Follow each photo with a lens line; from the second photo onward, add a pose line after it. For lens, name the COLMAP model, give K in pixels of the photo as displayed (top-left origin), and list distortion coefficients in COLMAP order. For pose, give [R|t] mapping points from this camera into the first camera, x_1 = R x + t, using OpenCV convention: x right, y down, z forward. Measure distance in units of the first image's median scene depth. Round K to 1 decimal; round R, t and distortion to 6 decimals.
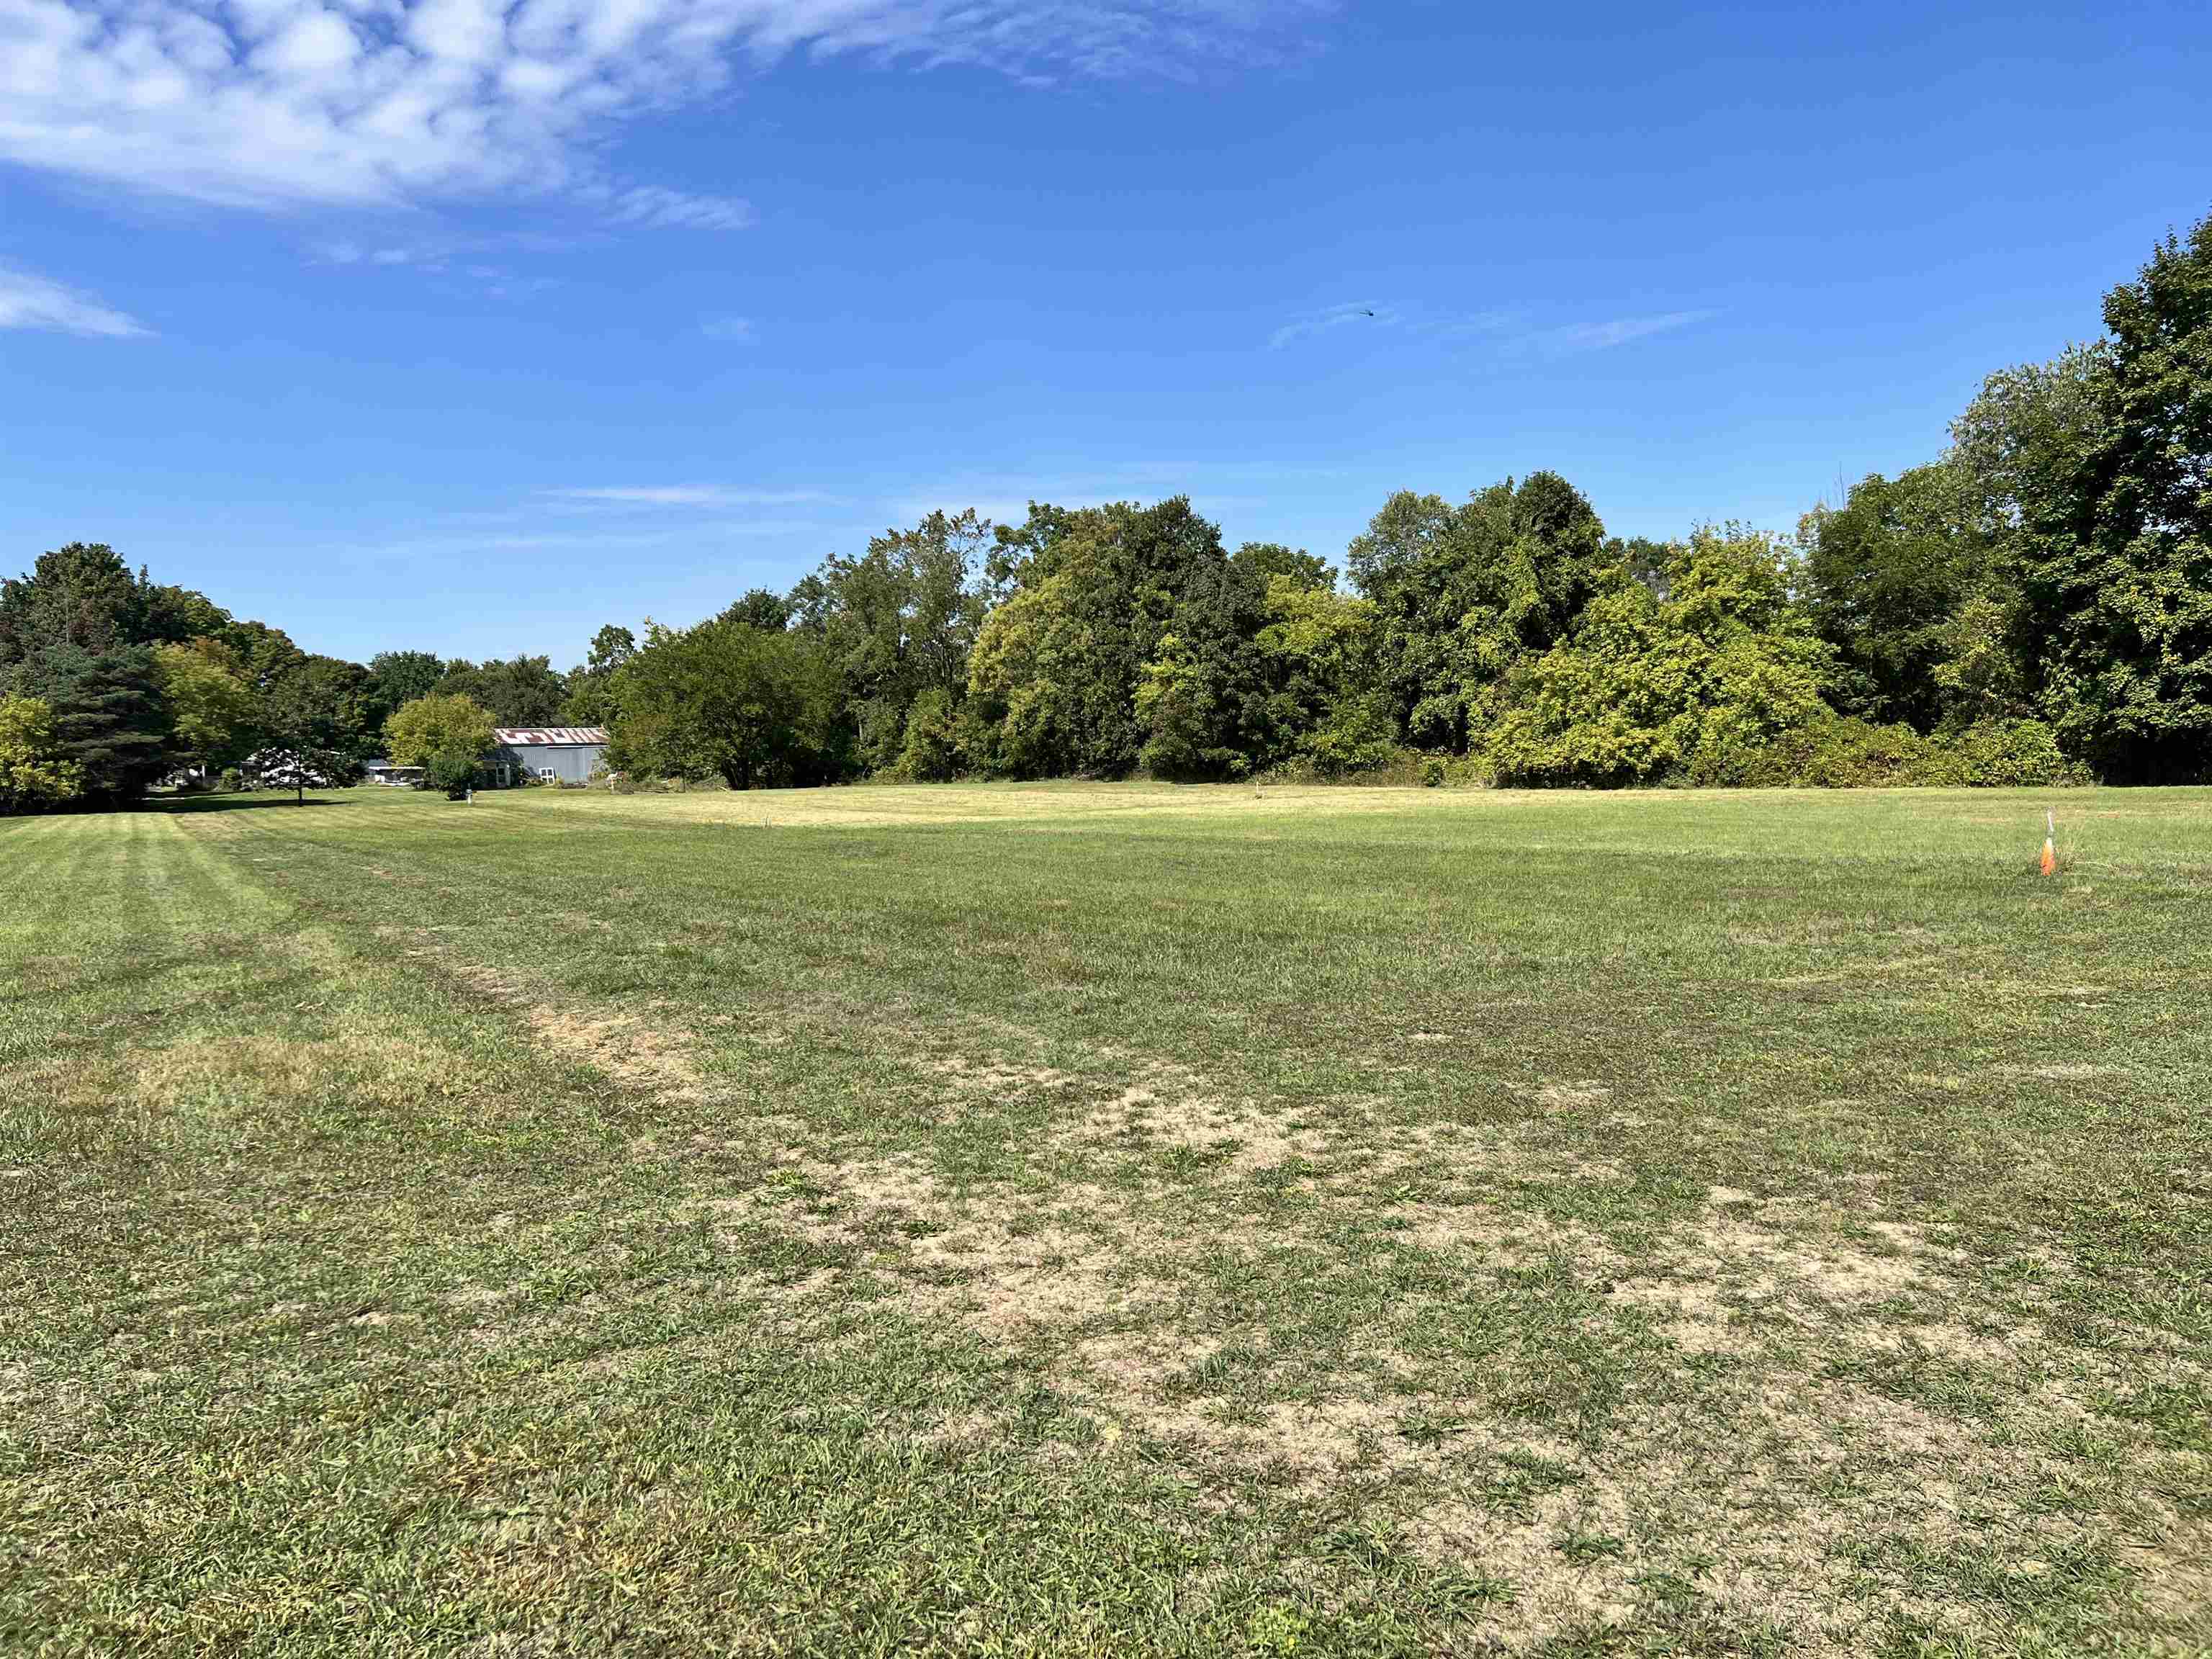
lens RADIAL K [[1703.8, 0, 1125.6], [0, 1703.8, 1034.1], [0, 0, 1]] dist [0.045113, -0.042255]
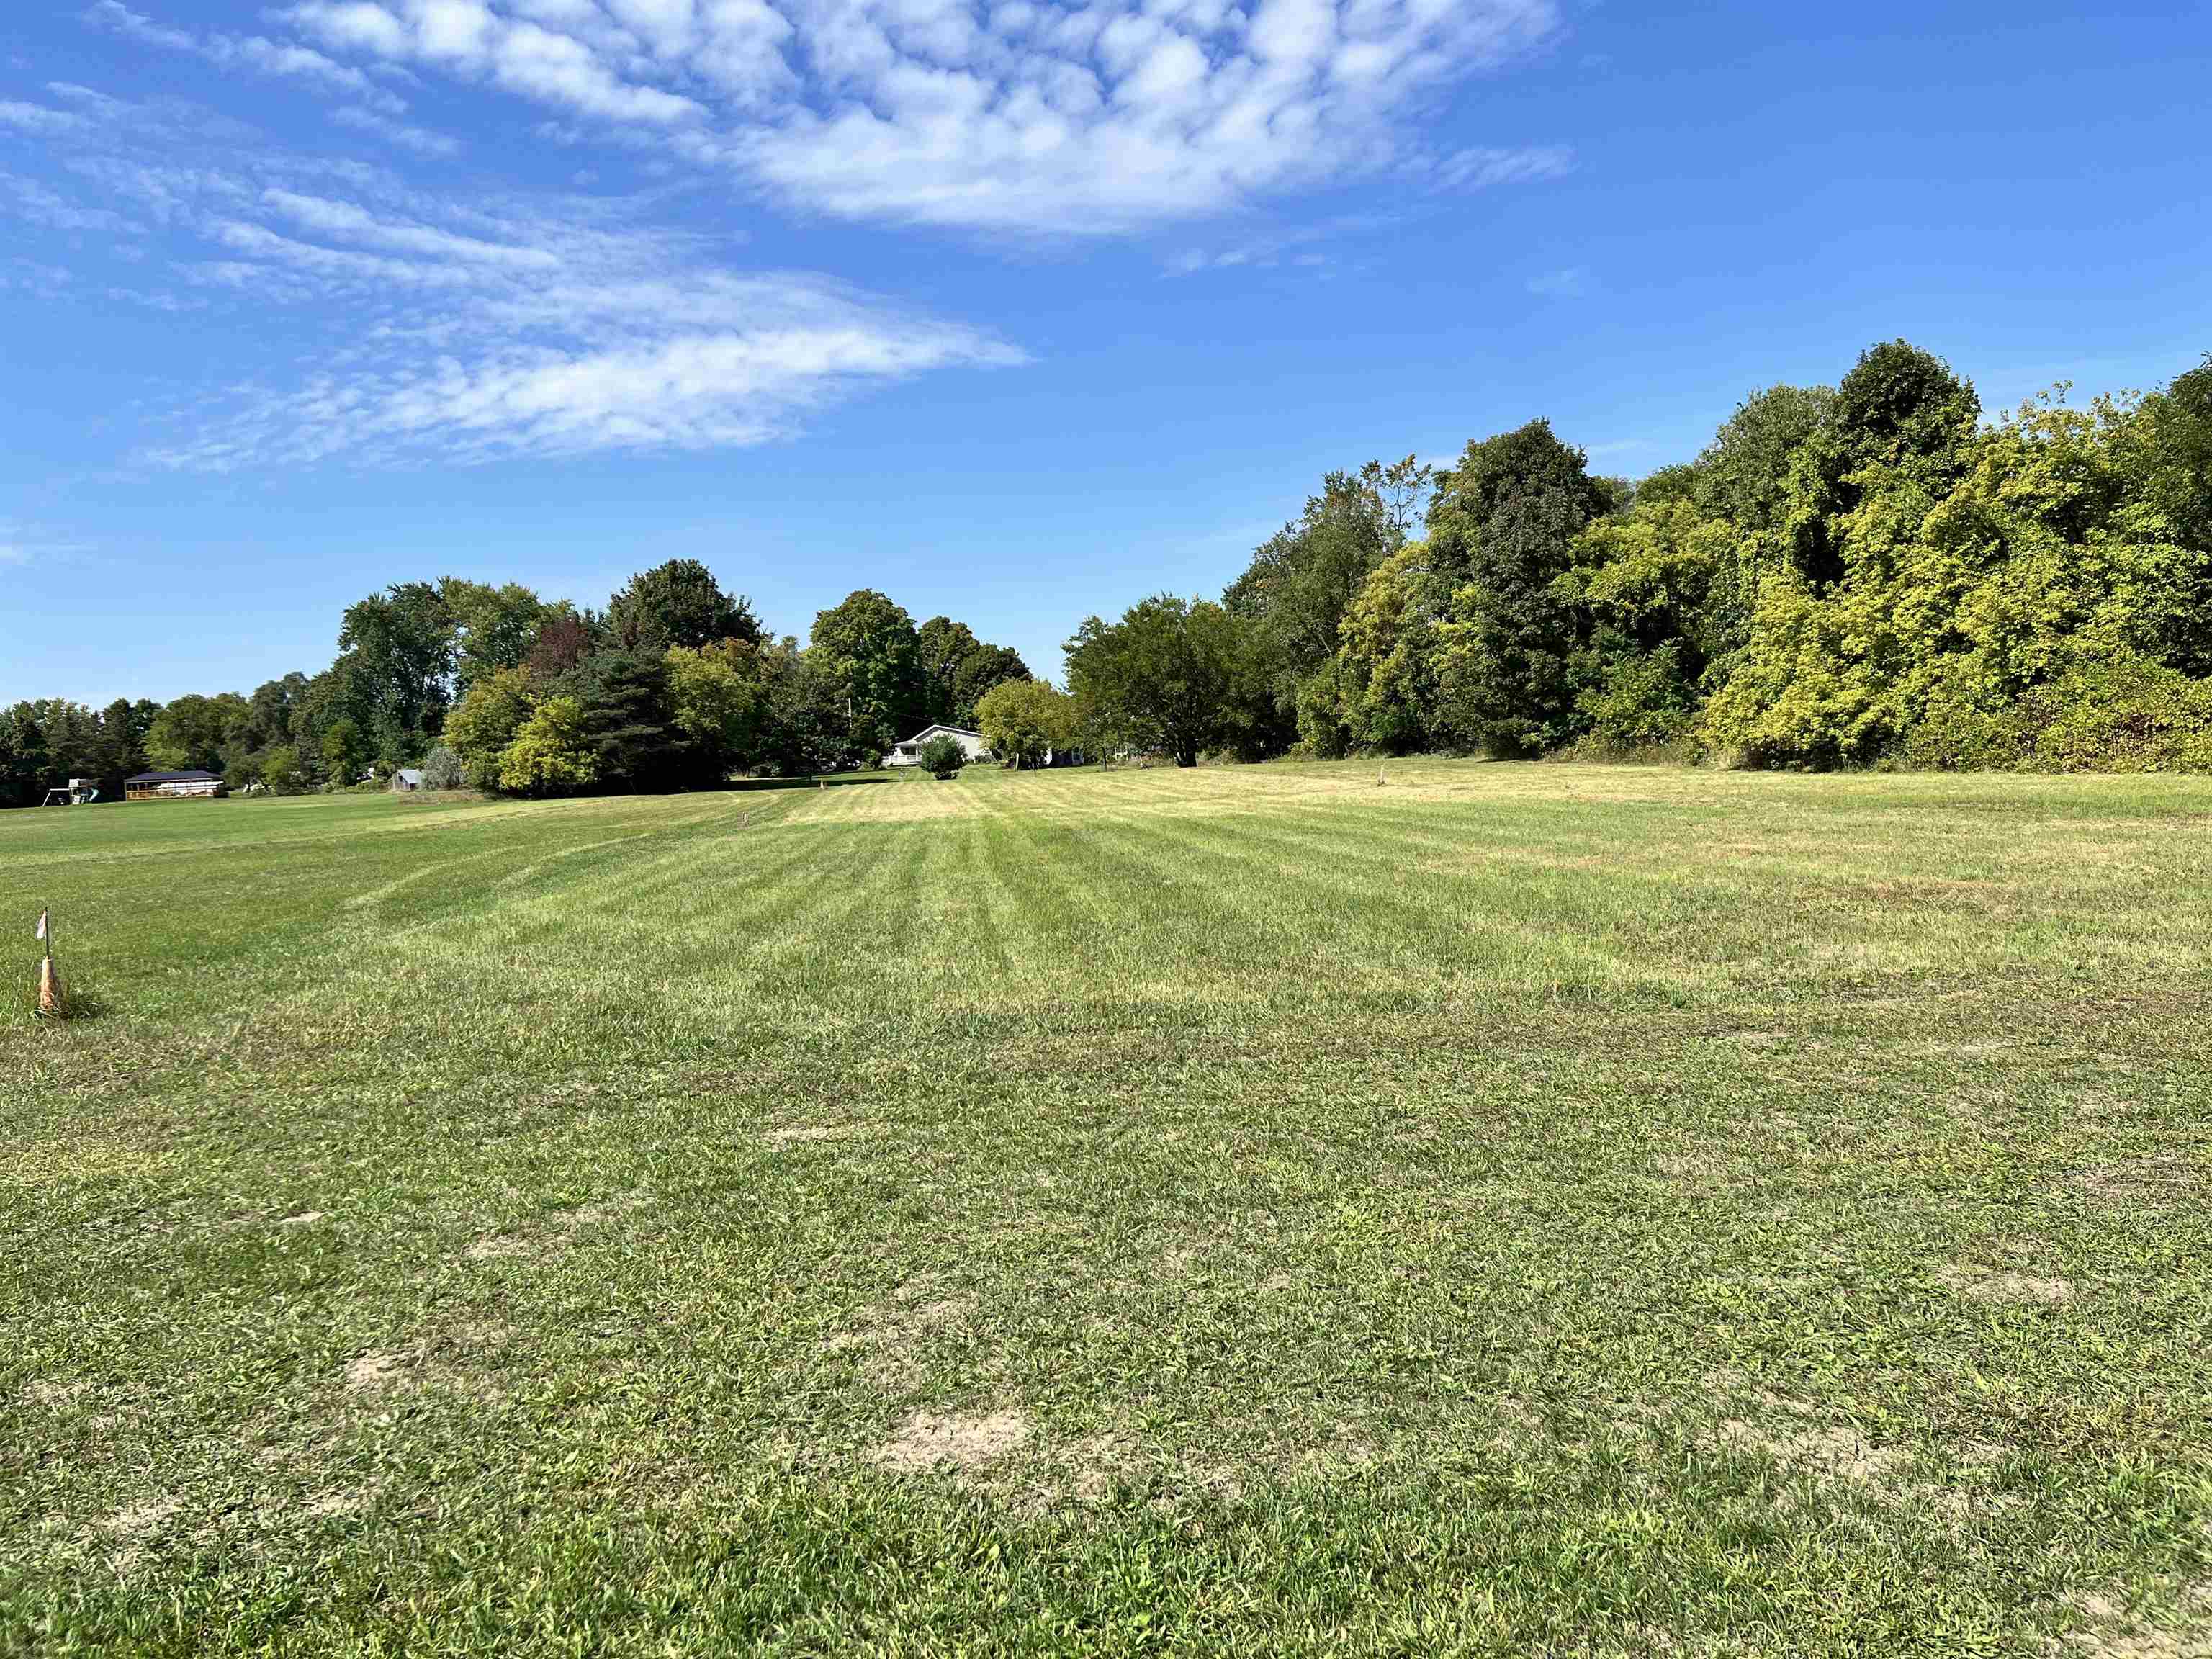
lens RADIAL K [[1703.8, 0, 1125.6], [0, 1703.8, 1034.1], [0, 0, 1]] dist [0.045113, -0.042255]
pose [[0.884772, 0.063847, -0.461631, 0.112613], [-0.054002, 0.997944, 0.034522, -0.012435], [0.462886, -0.005615, 0.886400, 0.064756]]
